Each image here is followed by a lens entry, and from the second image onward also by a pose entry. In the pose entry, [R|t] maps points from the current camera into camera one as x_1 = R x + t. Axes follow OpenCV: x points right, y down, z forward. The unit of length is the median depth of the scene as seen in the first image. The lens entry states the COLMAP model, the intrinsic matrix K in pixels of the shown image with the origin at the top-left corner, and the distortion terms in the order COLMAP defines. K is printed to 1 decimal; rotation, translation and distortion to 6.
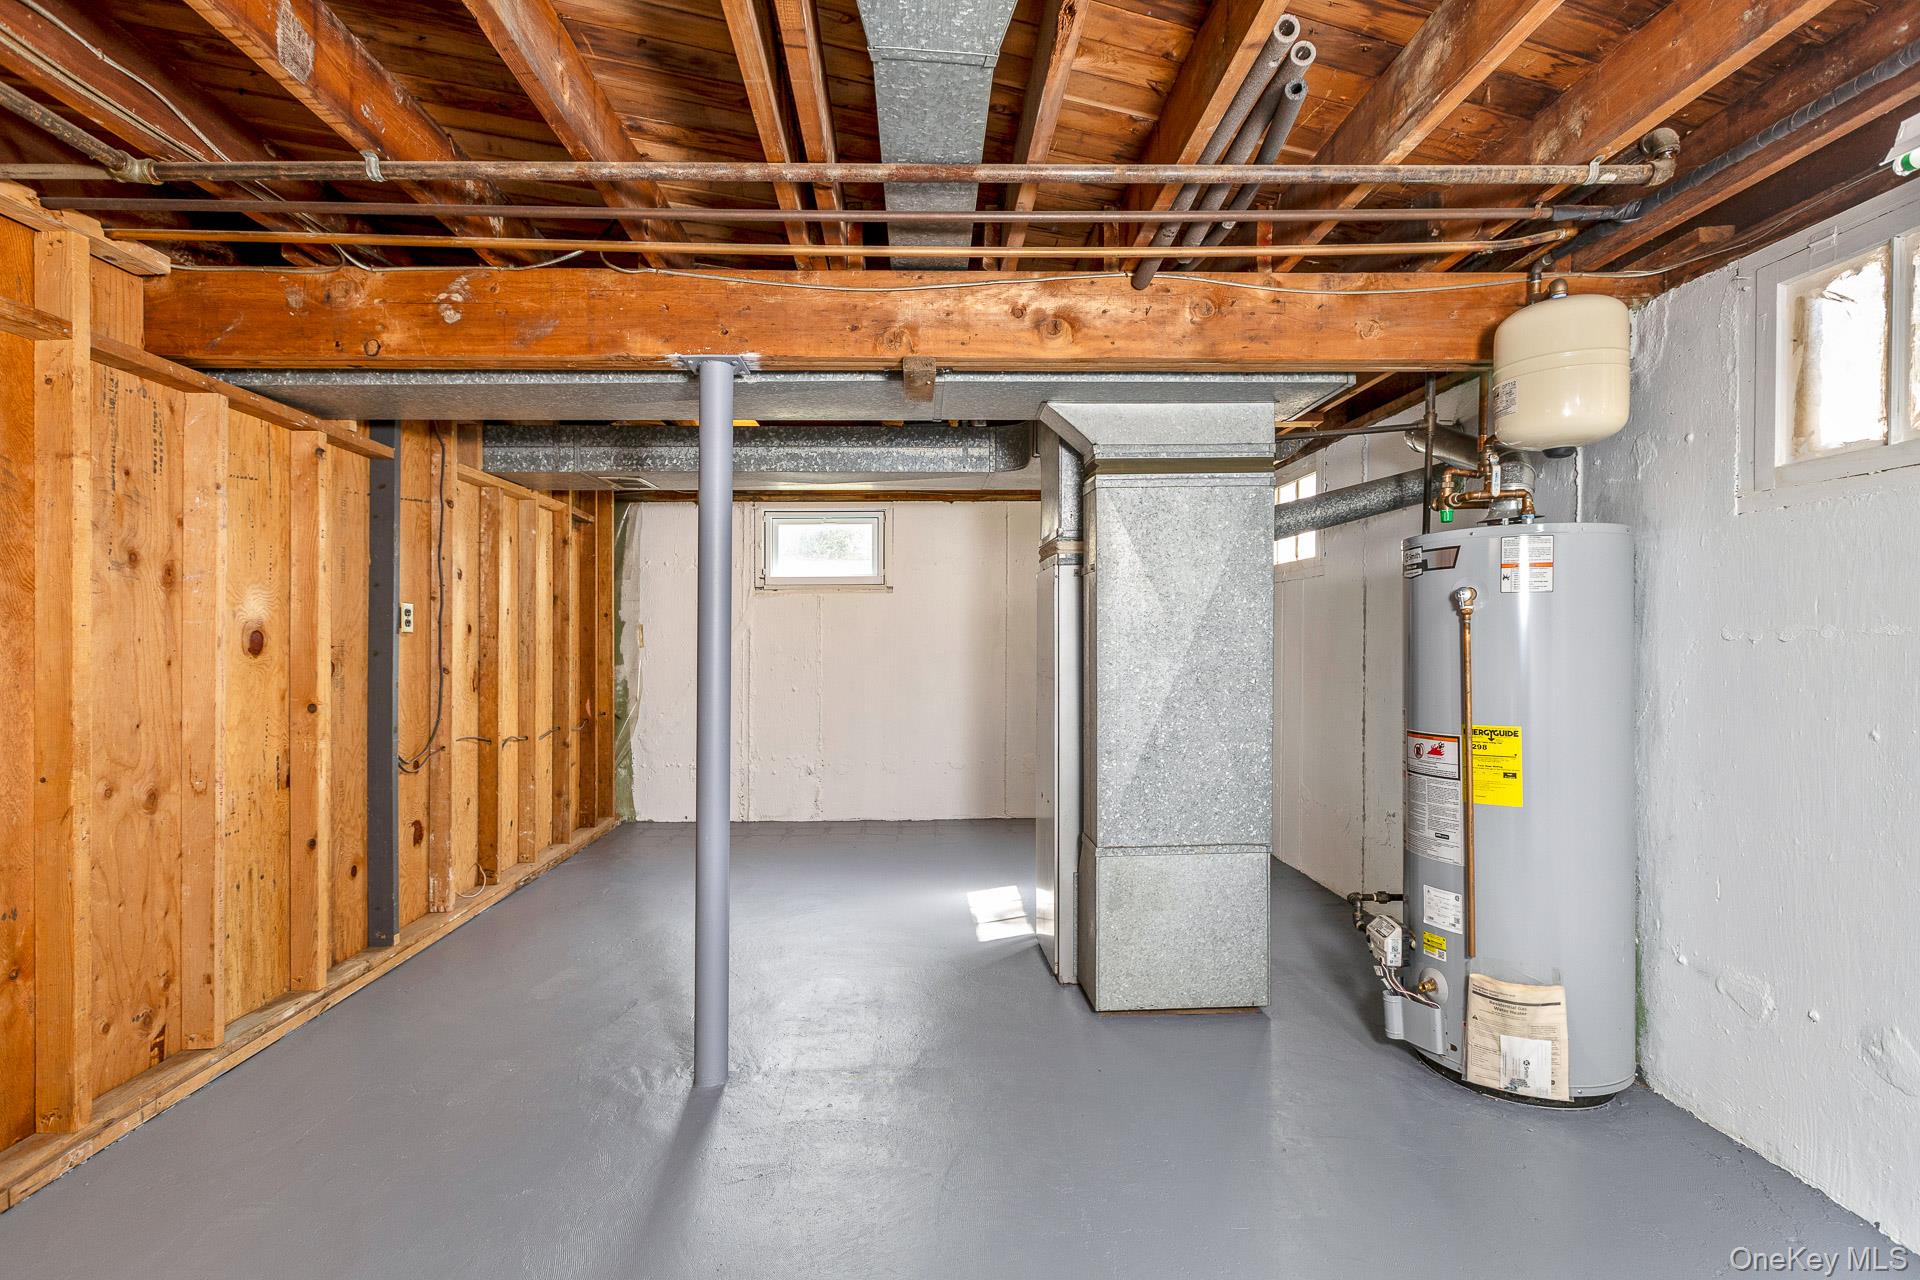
lens RADIAL K [[903.5, 0, 961.0], [0, 903.5, 641.9], [0, 0, 1]] dist [-0.001459, 0.000004]
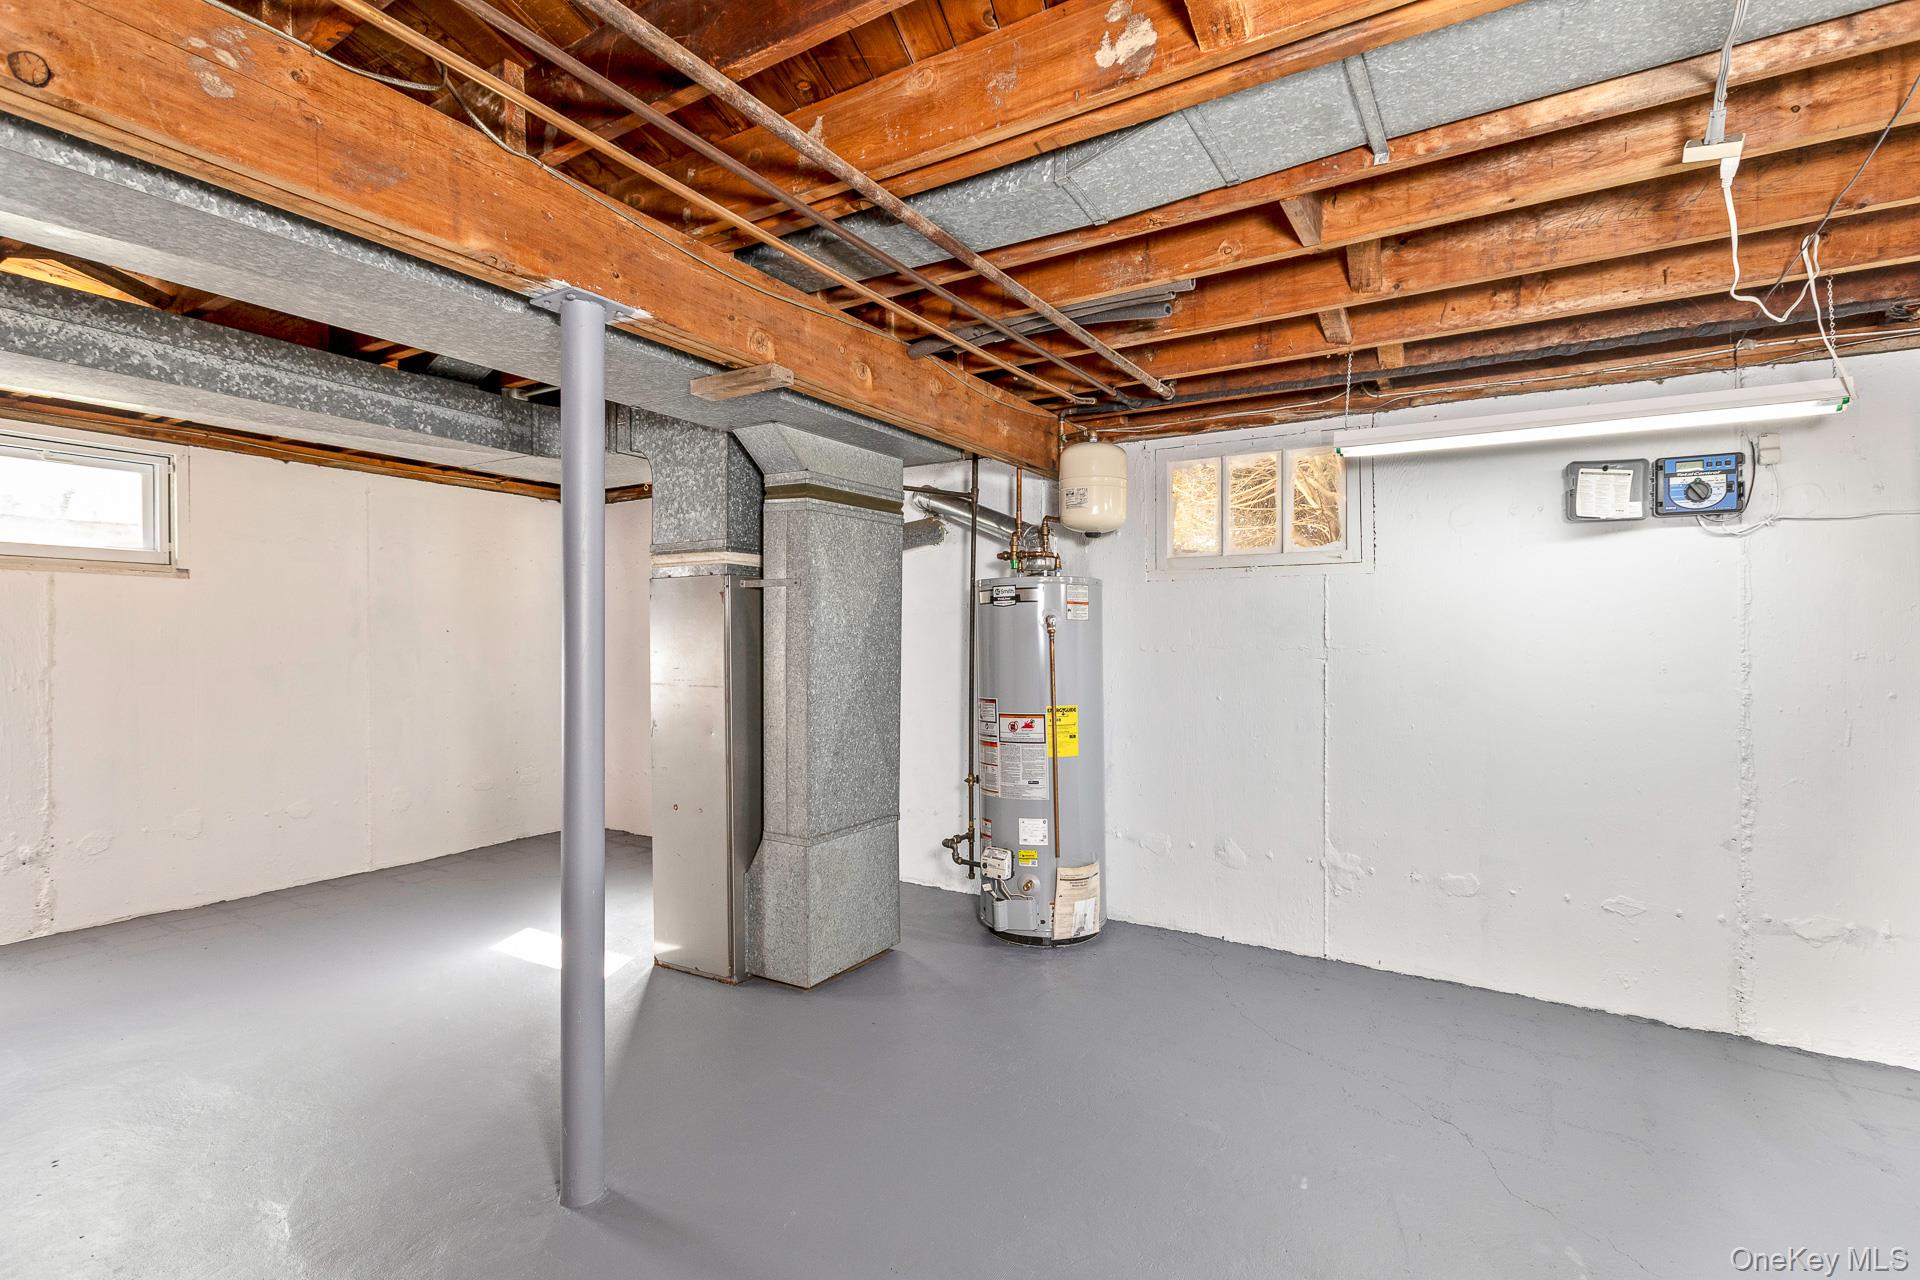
lens RADIAL K [[903.5, 0, 971.7], [0, 903.5, 643.6], [0, 0, 1]] dist [-0.001459, 0.000004]
pose [[0.544573, 0.006428, 0.838689, -0.774691], [-0.002177, 0.999978, -0.006251, -0.003025], [-0.838711, 0.001578, 0.544575, 0.281331]]
